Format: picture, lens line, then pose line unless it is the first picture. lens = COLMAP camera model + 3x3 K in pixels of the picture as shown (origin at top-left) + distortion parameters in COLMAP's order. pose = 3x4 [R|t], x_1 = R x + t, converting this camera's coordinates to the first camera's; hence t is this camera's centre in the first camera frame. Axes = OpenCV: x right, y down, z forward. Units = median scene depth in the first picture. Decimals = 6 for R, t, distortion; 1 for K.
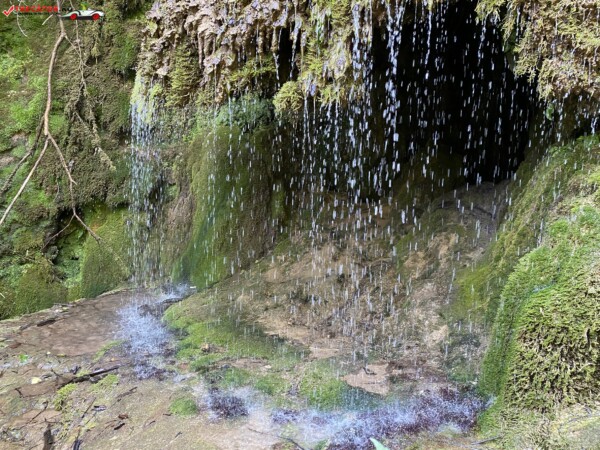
lens RADIAL K [[460.9, 0, 301.2], [0, 460.9, 220.2], [0, 0, 1]] dist [0.036561, -0.035143]
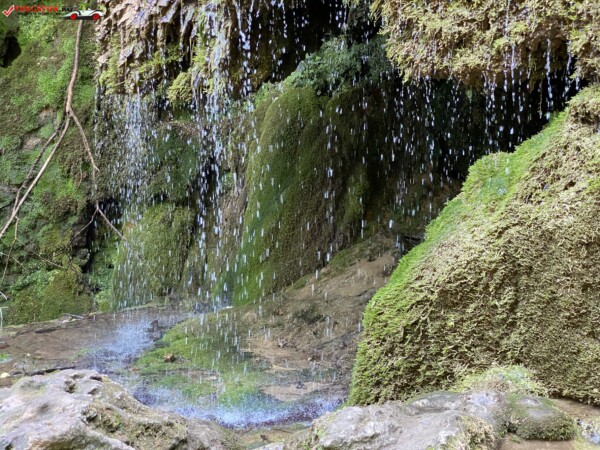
lens RADIAL K [[902.7, 0, 309.1], [0, 902.7, 223.5], [0, 0, 1]] dist [0.095268, 0.000000]
pose [[0.927853, 0.018516, -0.372487, 0.590811], [-0.023041, 0.999705, -0.007701, 0.022742], [0.372234, 0.015728, 0.928006, -0.439801]]
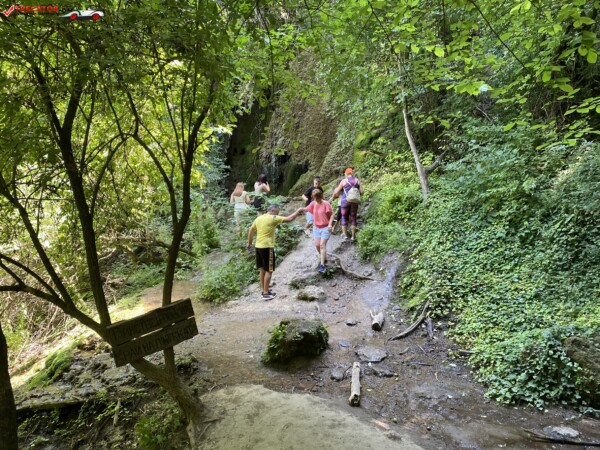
lens RADIAL K [[460.9, 0, 301.2], [0, 460.9, 222.5], [0, 0, 1]] dist [0.036561, -0.035143]
pose [[0.865980, 0.057126, -0.496806, 2.666892], [-0.050455, 0.998365, 0.026849, 0.290136], [0.497527, 0.001816, 0.867446, -3.362405]]
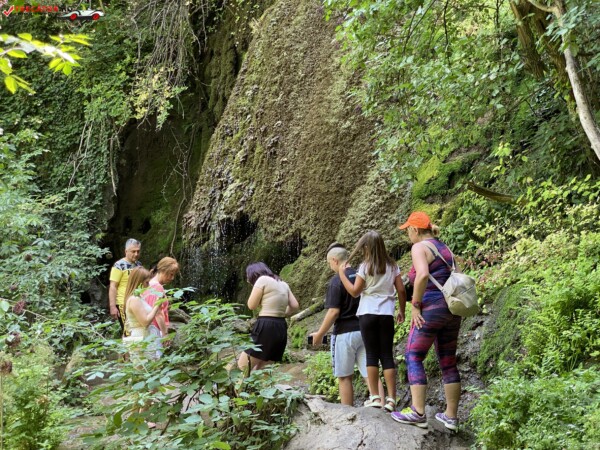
lens RADIAL K [[902.7, 0, 312.5], [0, 902.7, 228.4], [0, 0, 1]] dist [0.095268, 0.000000]
pose [[0.887861, -0.045039, -0.457903, 2.181776], [-0.028948, 0.987758, -0.153284, 0.347715], [0.459201, 0.149350, 0.875688, -2.614532]]
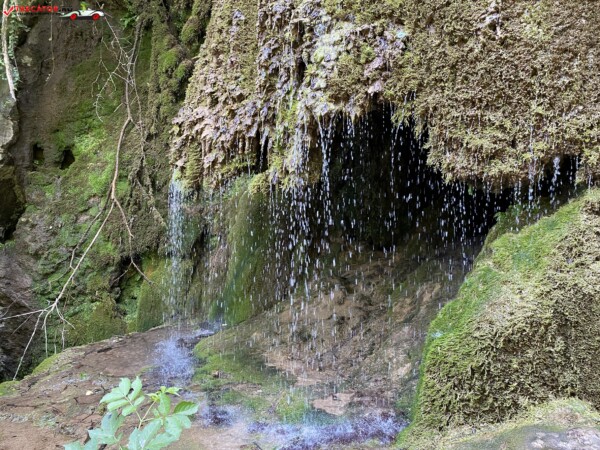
lens RADIAL K [[460.9, 0, 293.7], [0, 460.9, 223.8], [0, 0, 1]] dist [0.036561, -0.035143]
pose [[0.986631, -0.007916, -0.162780, 0.178629], [-0.004791, 0.996979, -0.077523, -0.027294], [0.162902, 0.077267, 0.983612, -0.192192]]
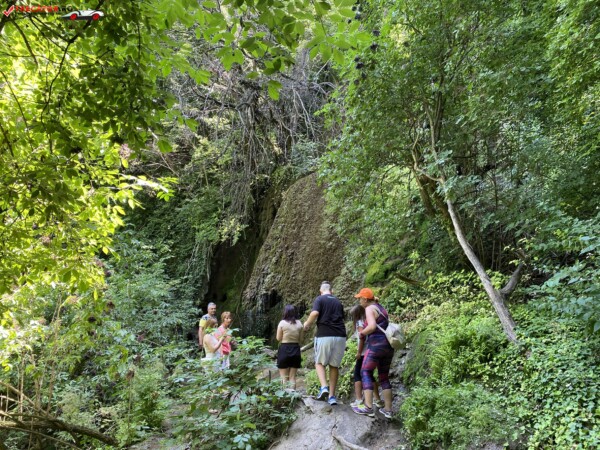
lens RADIAL K [[460.9, 0, 301.9], [0, 460.9, 220.7], [0, 0, 1]] dist [0.036561, -0.035143]
pose [[0.875177, -0.114922, -0.469956, 2.131167], [-0.049566, 0.944969, -0.323385, 0.348423], [0.481258, 0.306312, 0.821318, -2.459477]]
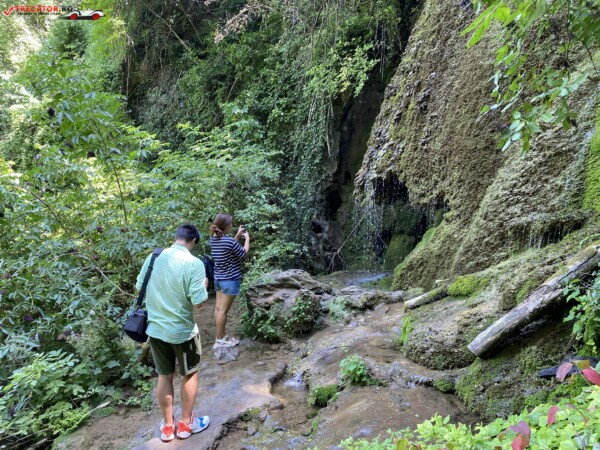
lens RADIAL K [[460.9, 0, 295.7], [0, 460.9, 227.9], [0, 0, 1]] dist [0.036561, -0.035143]
pose [[0.556566, 0.055982, -0.828915, 1.579459], [-0.089591, 0.995953, 0.007109, -0.033955], [0.825959, 0.070307, 0.559330, -0.839590]]
